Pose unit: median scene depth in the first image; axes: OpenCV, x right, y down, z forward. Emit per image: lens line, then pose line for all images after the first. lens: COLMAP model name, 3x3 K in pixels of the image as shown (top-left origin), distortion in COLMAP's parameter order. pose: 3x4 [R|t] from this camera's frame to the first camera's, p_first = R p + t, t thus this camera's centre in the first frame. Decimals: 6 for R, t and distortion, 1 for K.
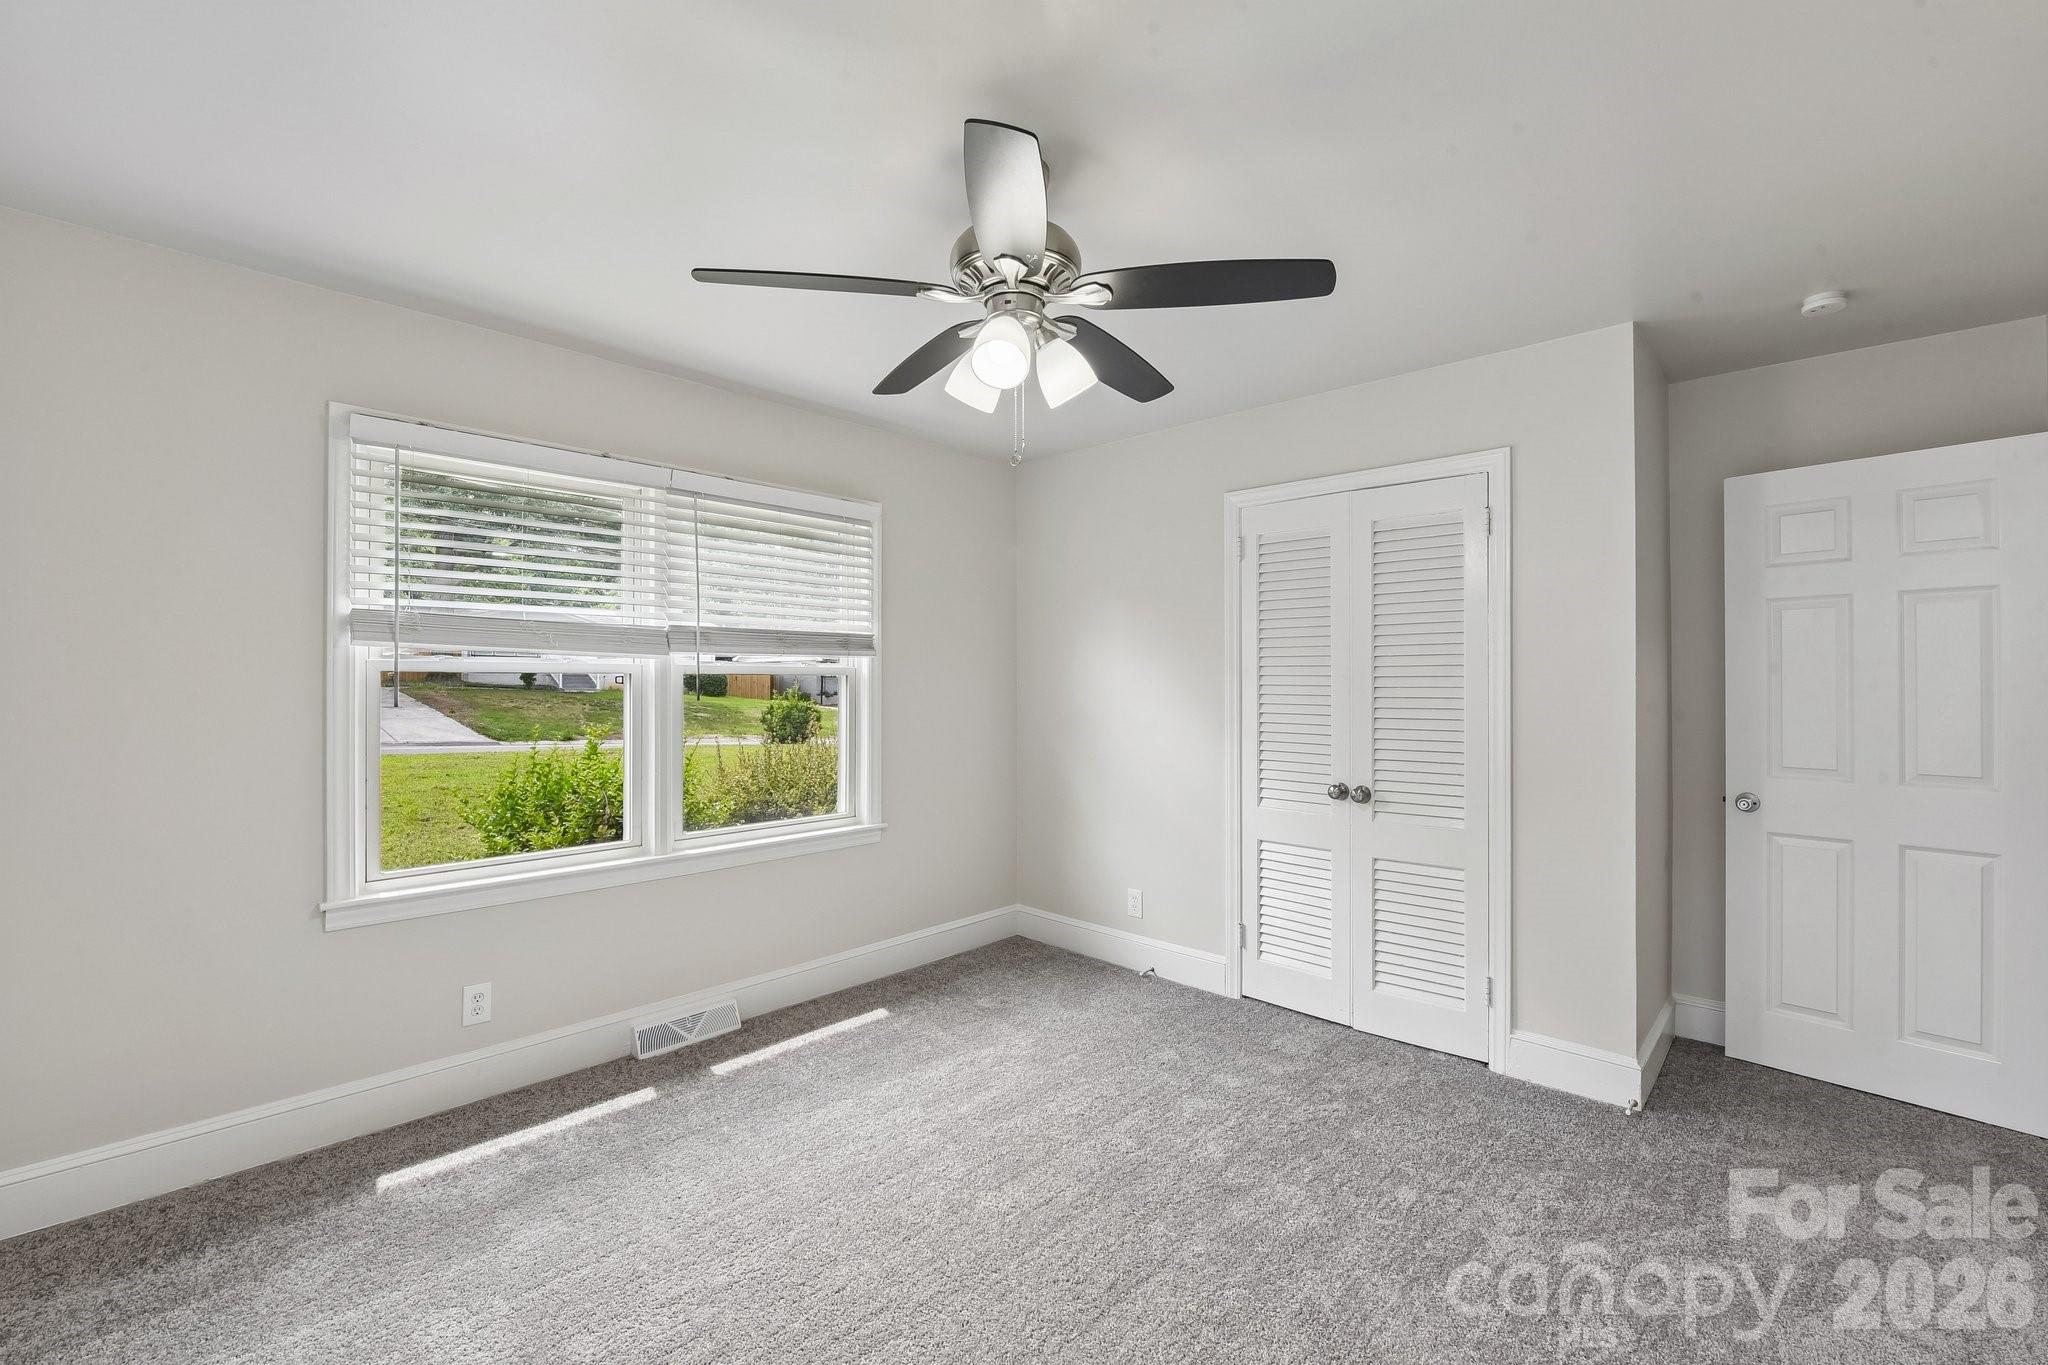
lens RADIAL K [[844.7, 0, 1040.7], [0, 844.7, 681.1], [0, 0, 1]] dist [-0.011932, -0.001084]
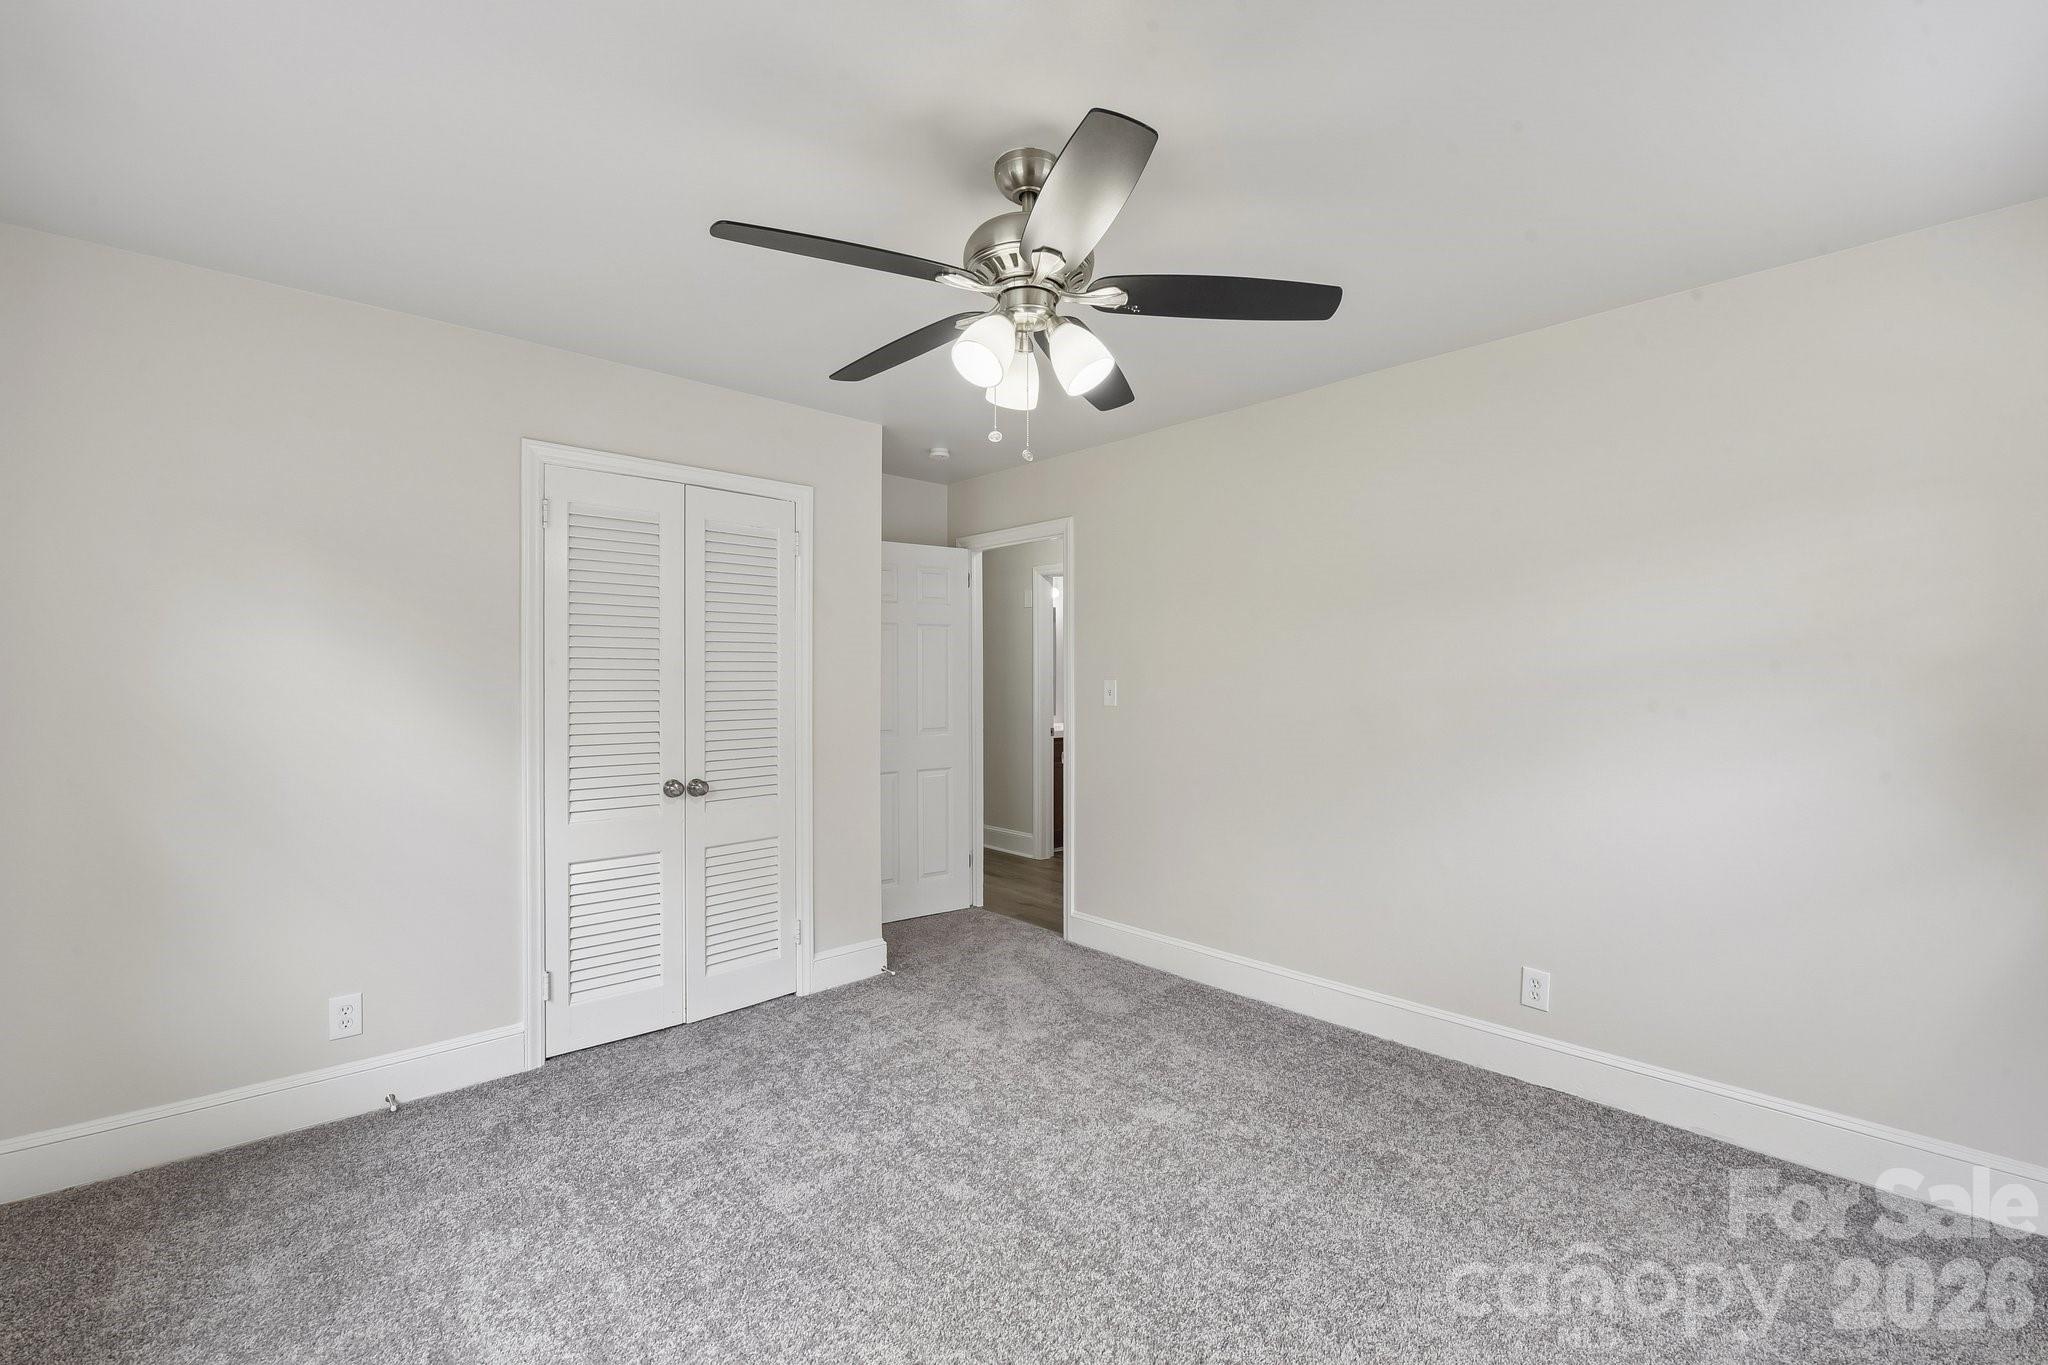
lens RADIAL K [[844.7, 0, 1024.1], [0, 844.7, 670.7], [0, 0, 1]] dist [-0.011932, -0.001084]
pose [[0.093806, 0.002458, 0.995587, -0.609239], [-0.004480, 0.999988, -0.002047, -0.005571], [-0.995580, -0.004268, 0.093816, 0.531002]]
